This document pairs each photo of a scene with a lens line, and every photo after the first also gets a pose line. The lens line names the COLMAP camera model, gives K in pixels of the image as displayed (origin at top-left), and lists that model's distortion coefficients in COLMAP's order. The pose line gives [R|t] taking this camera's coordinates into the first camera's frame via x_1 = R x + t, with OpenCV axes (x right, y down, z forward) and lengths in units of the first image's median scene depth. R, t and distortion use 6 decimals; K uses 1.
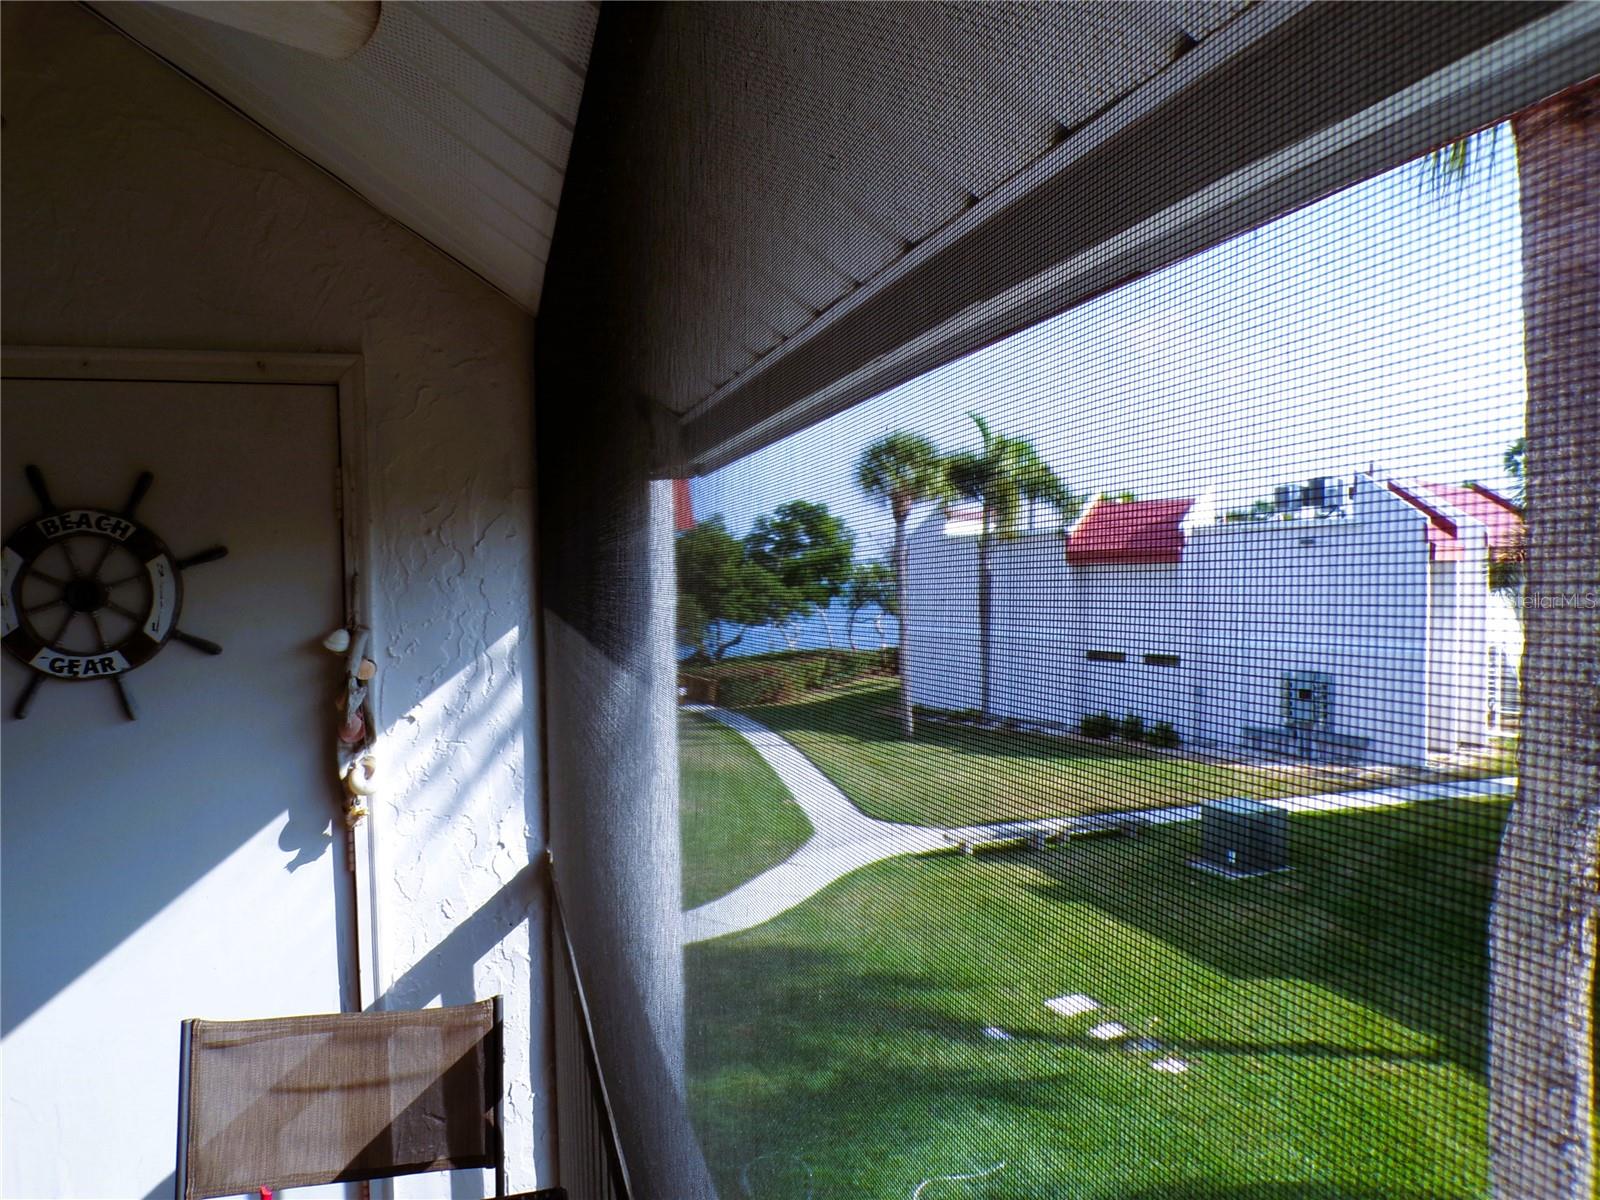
lens RADIAL K [[1088.3, 0, 800.0], [0, 1088.3, 600.0], [0, 0, 1]] dist [-0.041061, 0.026174]
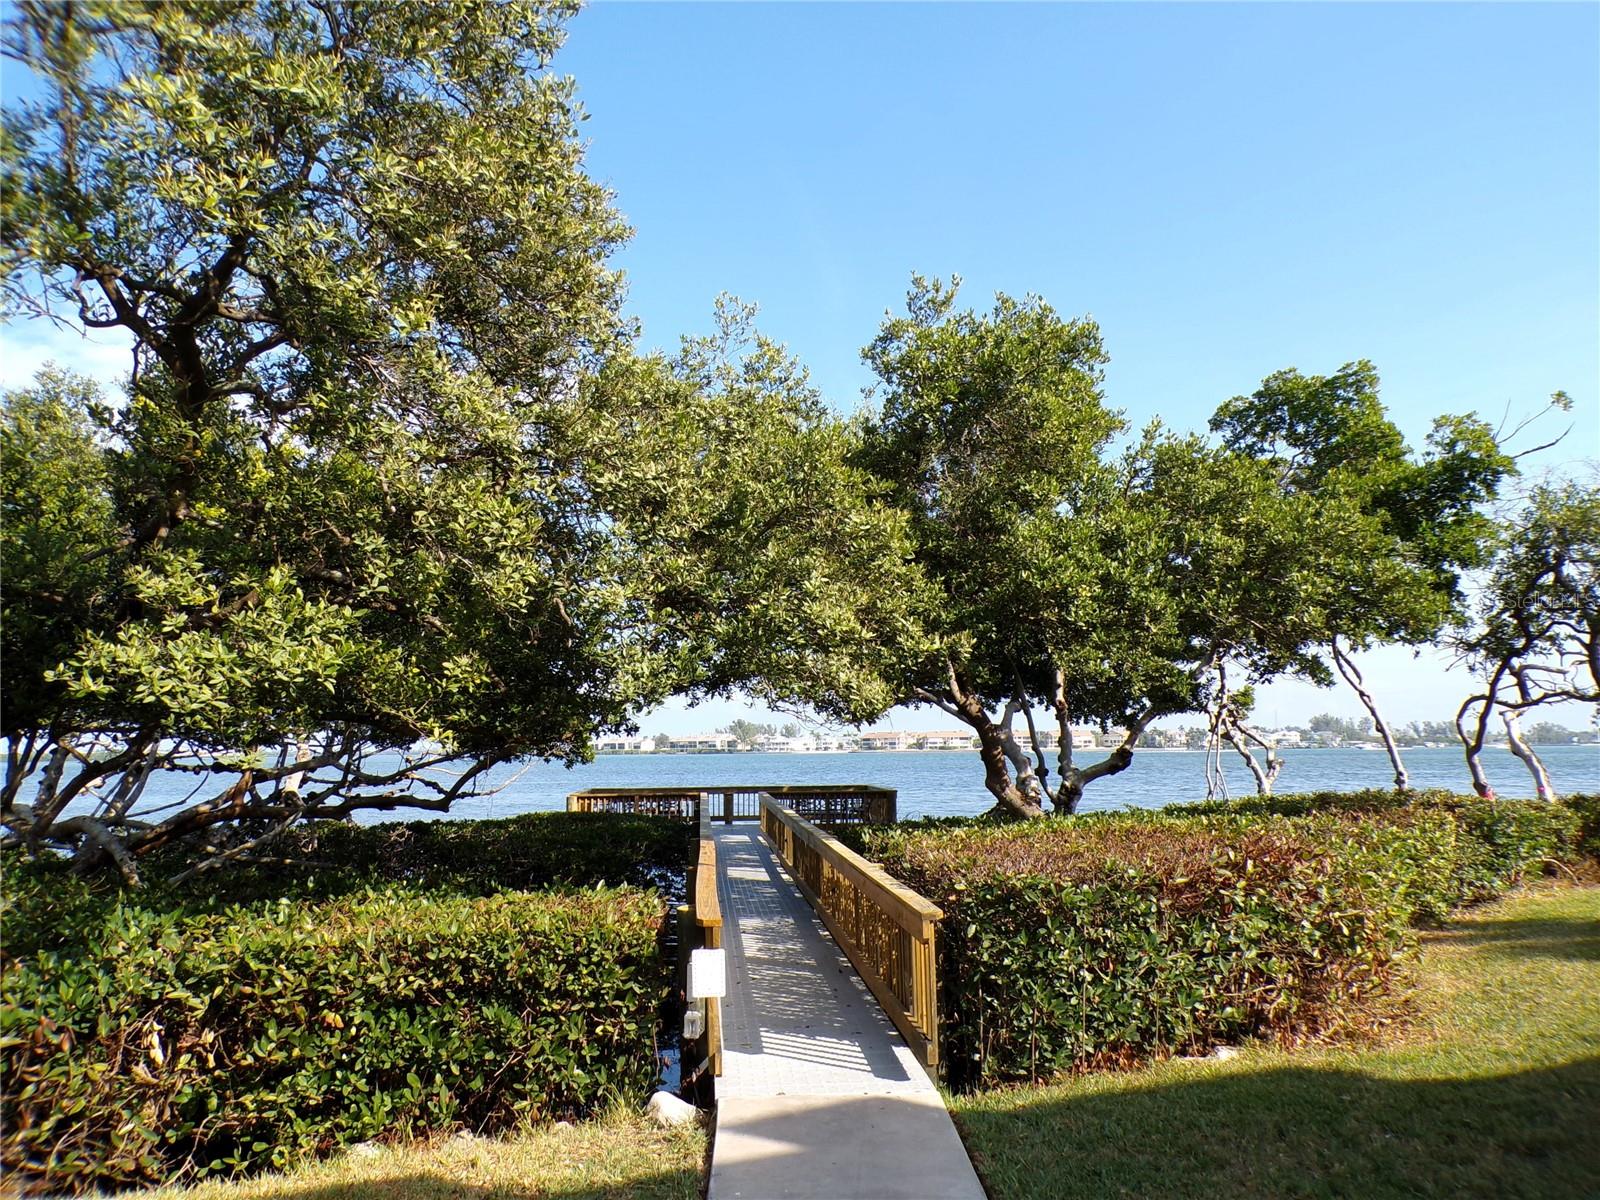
lens RADIAL K [[1090.2, 0, 803.7], [0, 1090.2, 598.8], [0, 0, 1]] dist [-0.043583, 0.017552]
pose [[0.942348, -0.033982, -0.332906, -0.036259], [-0.018672, 0.987941, -0.153699, 0.044248], [0.334114, 0.151054, 0.930350, 0.692743]]
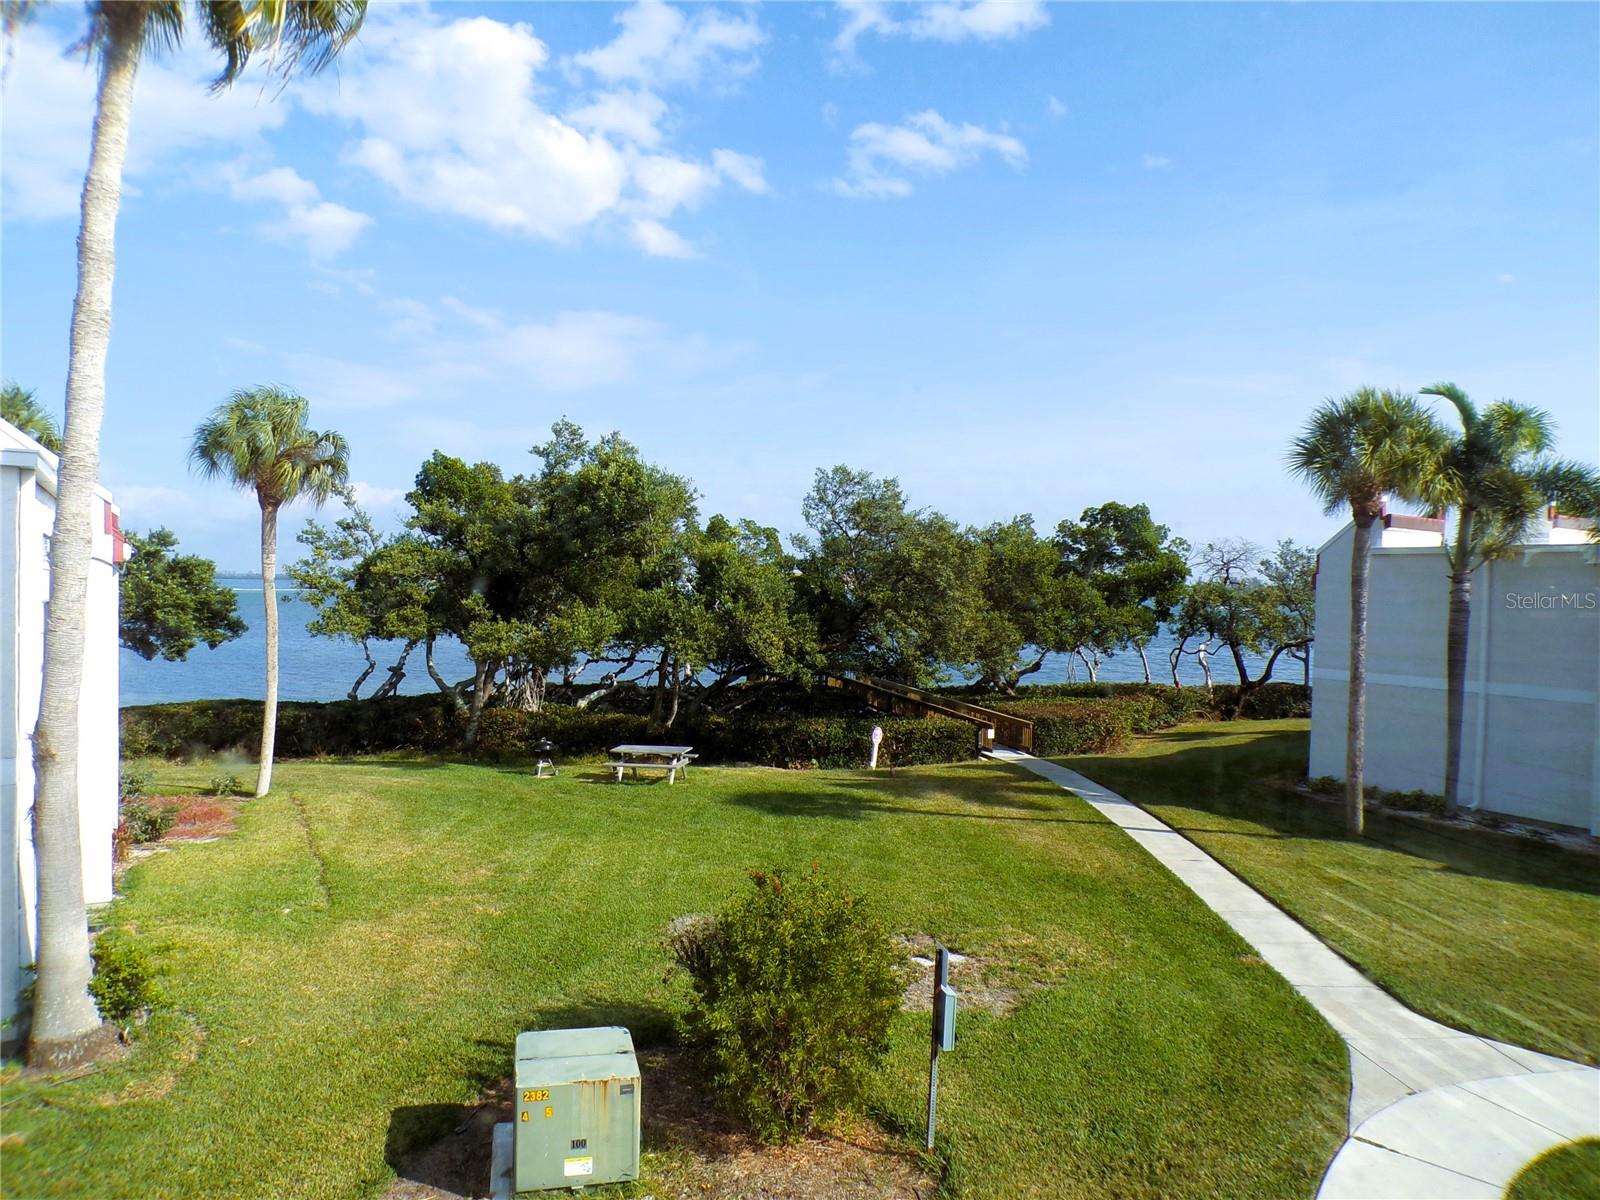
lens RADIAL K [[1088.3, 0, 800.0], [0, 1088.3, 600.0], [0, 0, 1]] dist [-0.041061, 0.026174]
pose [[0.978876, 0.040148, -0.200475, -0.074242], [-0.041993, 0.999106, -0.004957, -0.003643], [0.200096, 0.013271, 0.979686, 0.158401]]
